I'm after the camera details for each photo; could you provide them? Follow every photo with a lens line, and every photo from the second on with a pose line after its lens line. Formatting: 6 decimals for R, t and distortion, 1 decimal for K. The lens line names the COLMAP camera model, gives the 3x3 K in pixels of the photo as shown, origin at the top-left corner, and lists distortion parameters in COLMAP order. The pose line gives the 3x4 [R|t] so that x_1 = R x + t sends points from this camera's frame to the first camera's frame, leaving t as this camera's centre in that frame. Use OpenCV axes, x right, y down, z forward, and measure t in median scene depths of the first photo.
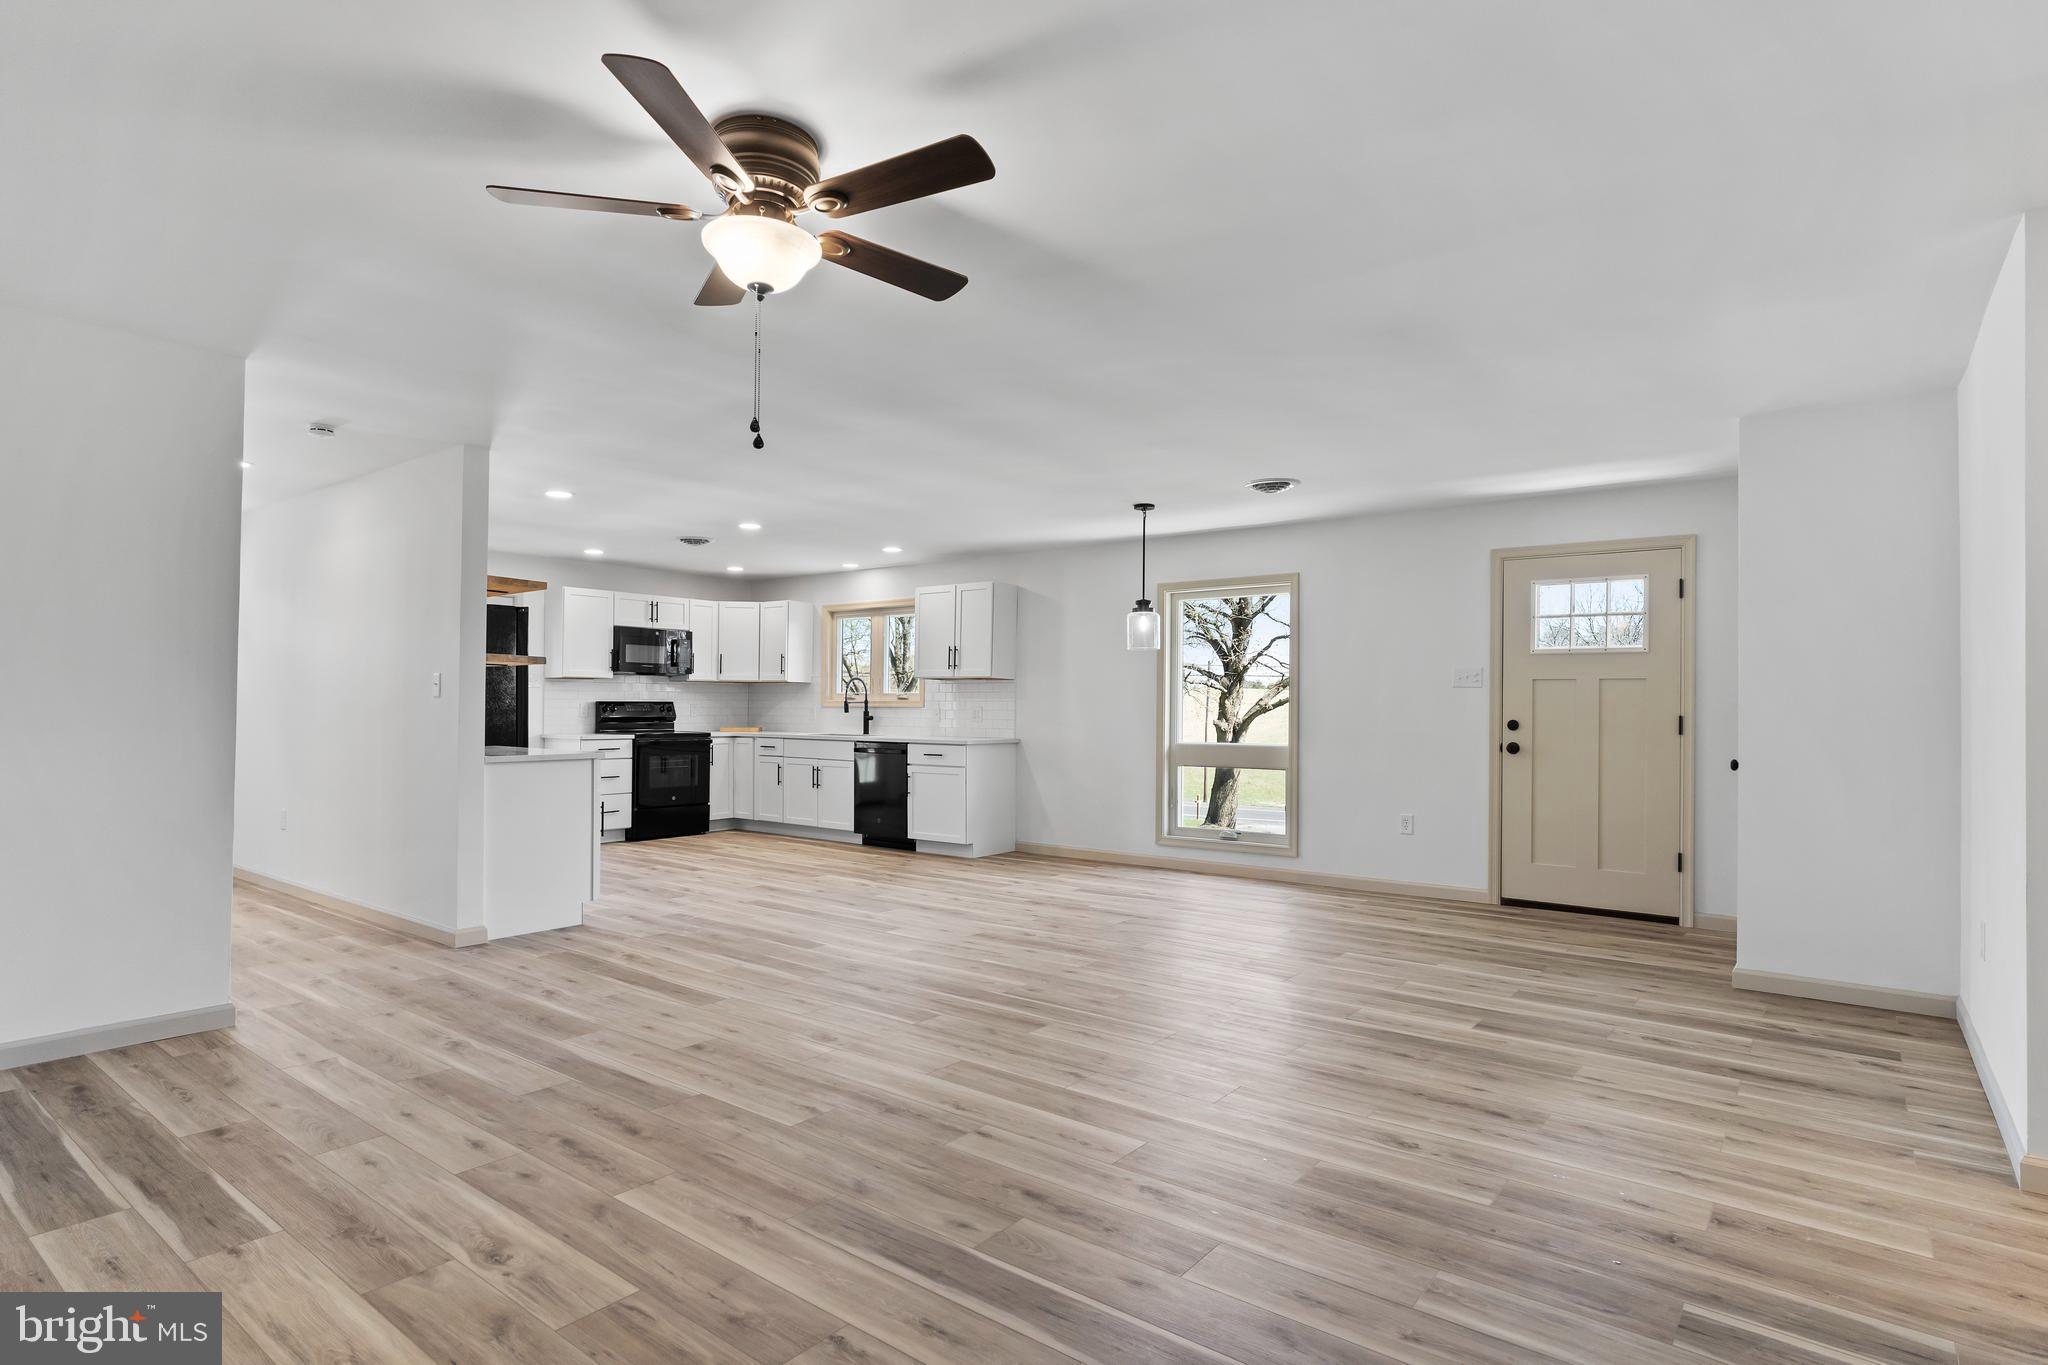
lens RADIAL K [[1035.1, 0, 1024.0], [0, 1035.1, 682.5], [0, 0, 1]] dist [-0.004181, -0.000259]
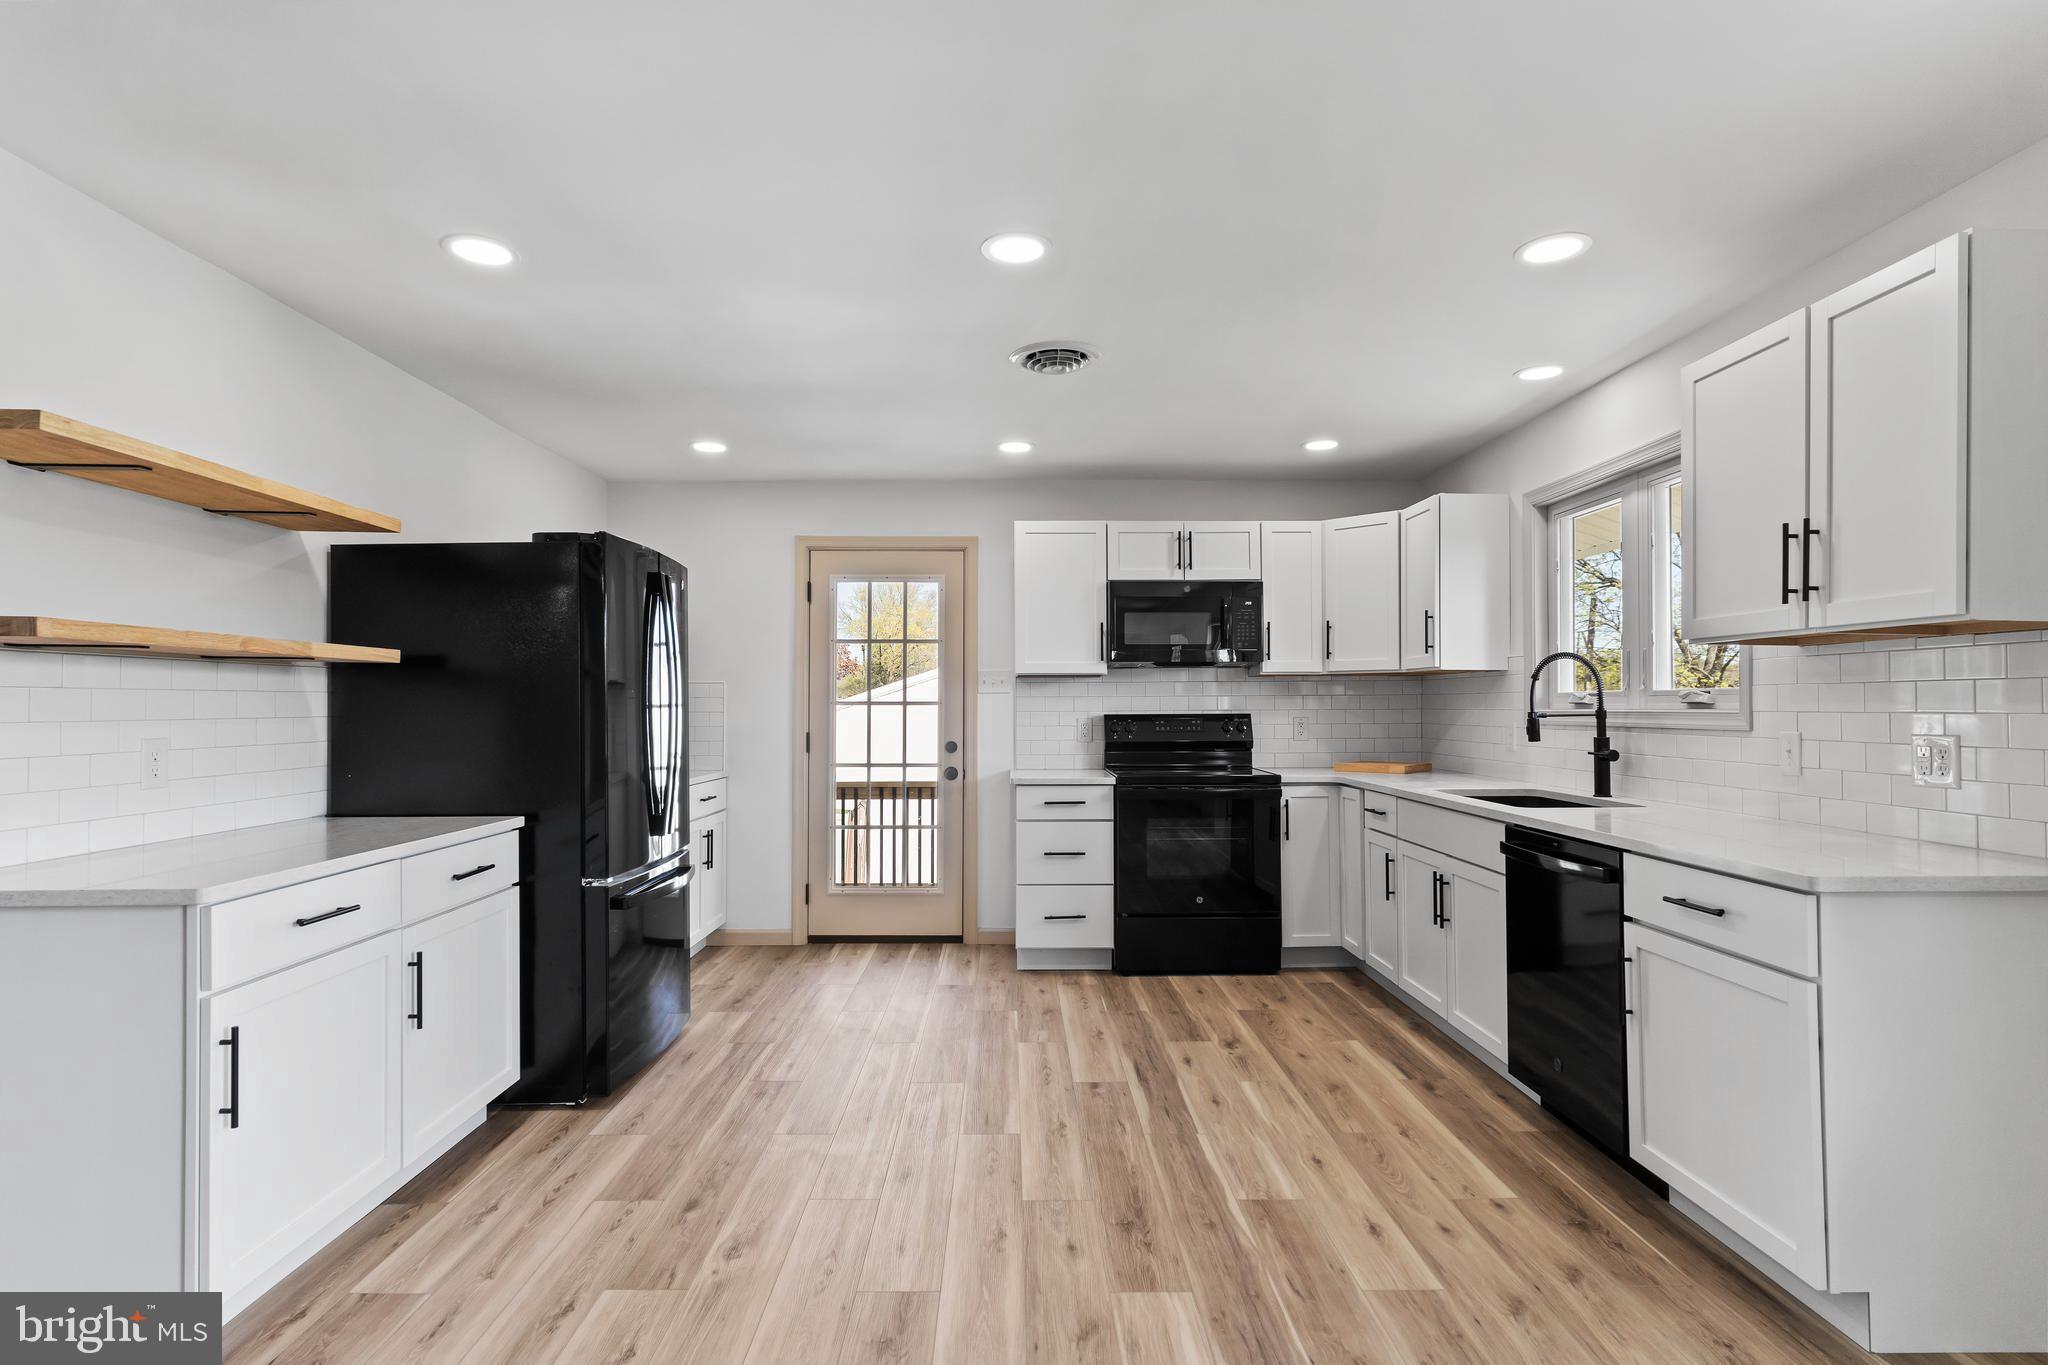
lens RADIAL K [[1035.1, 0, 1024.0], [0, 1035.1, 682.5], [0, 0, 1]] dist [-0.004181, -0.000259]
pose [[0.620520, -0.025930, -0.783762, 0.018622], [0.024218, 0.999610, -0.013897, 0.007365], [0.783817, -0.010358, 0.620906, 0.599578]]
